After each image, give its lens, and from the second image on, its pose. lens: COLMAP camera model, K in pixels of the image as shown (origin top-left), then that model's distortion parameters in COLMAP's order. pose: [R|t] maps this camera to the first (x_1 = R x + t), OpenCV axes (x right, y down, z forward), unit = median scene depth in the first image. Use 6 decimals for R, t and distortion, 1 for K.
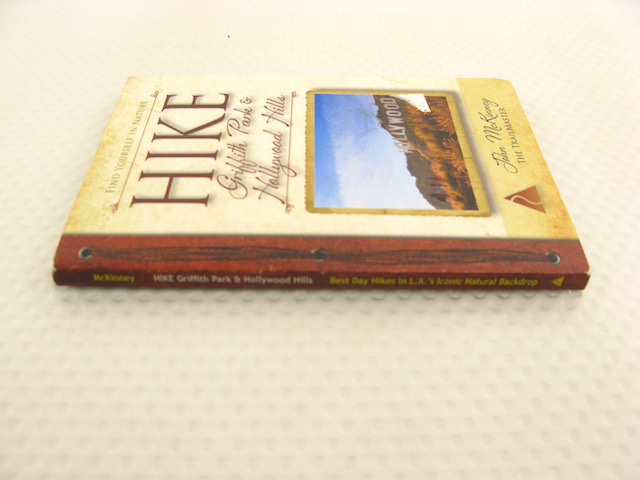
lens RADIAL K [[638.1, 0, 320.0], [0, 638.1, 240.0], [0, 0, 1]] dist [-0.169515, 0.011006]
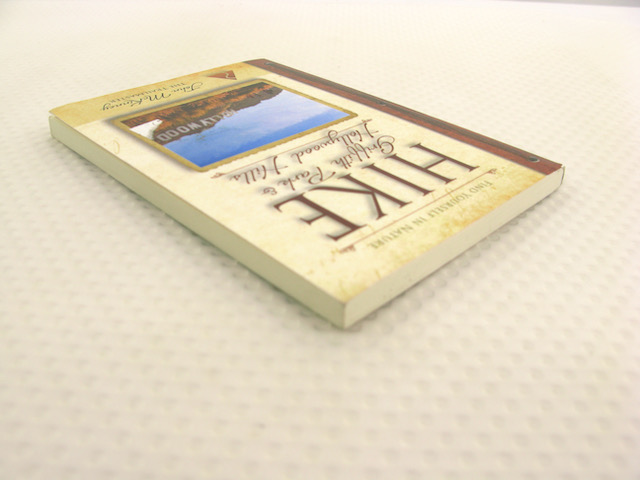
lens RADIAL K [[638.1, 0, 320.0], [0, 638.1, 240.0], [0, 0, 1]] dist [-0.169515, 0.011006]
pose [[-0.696534, -0.419620, 0.582031, -0.689244], [0.461058, 0.359791, 0.811157, -0.867683], [-0.549787, 0.833348, -0.057138, 1.156143]]
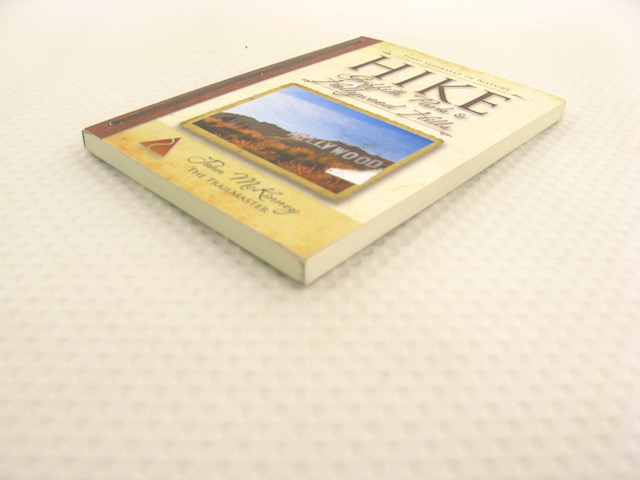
lens RADIAL K [[638.1, 0, 320.0], [0, 638.1, 240.0], [0, 0, 1]] dist [-0.169515, 0.011006]
pose [[-0.678758, 0.383878, -0.626039, 0.787037], [-0.542842, 0.311863, 0.779784, -0.879944], [0.494581, 0.869126, -0.003294, 1.160134]]
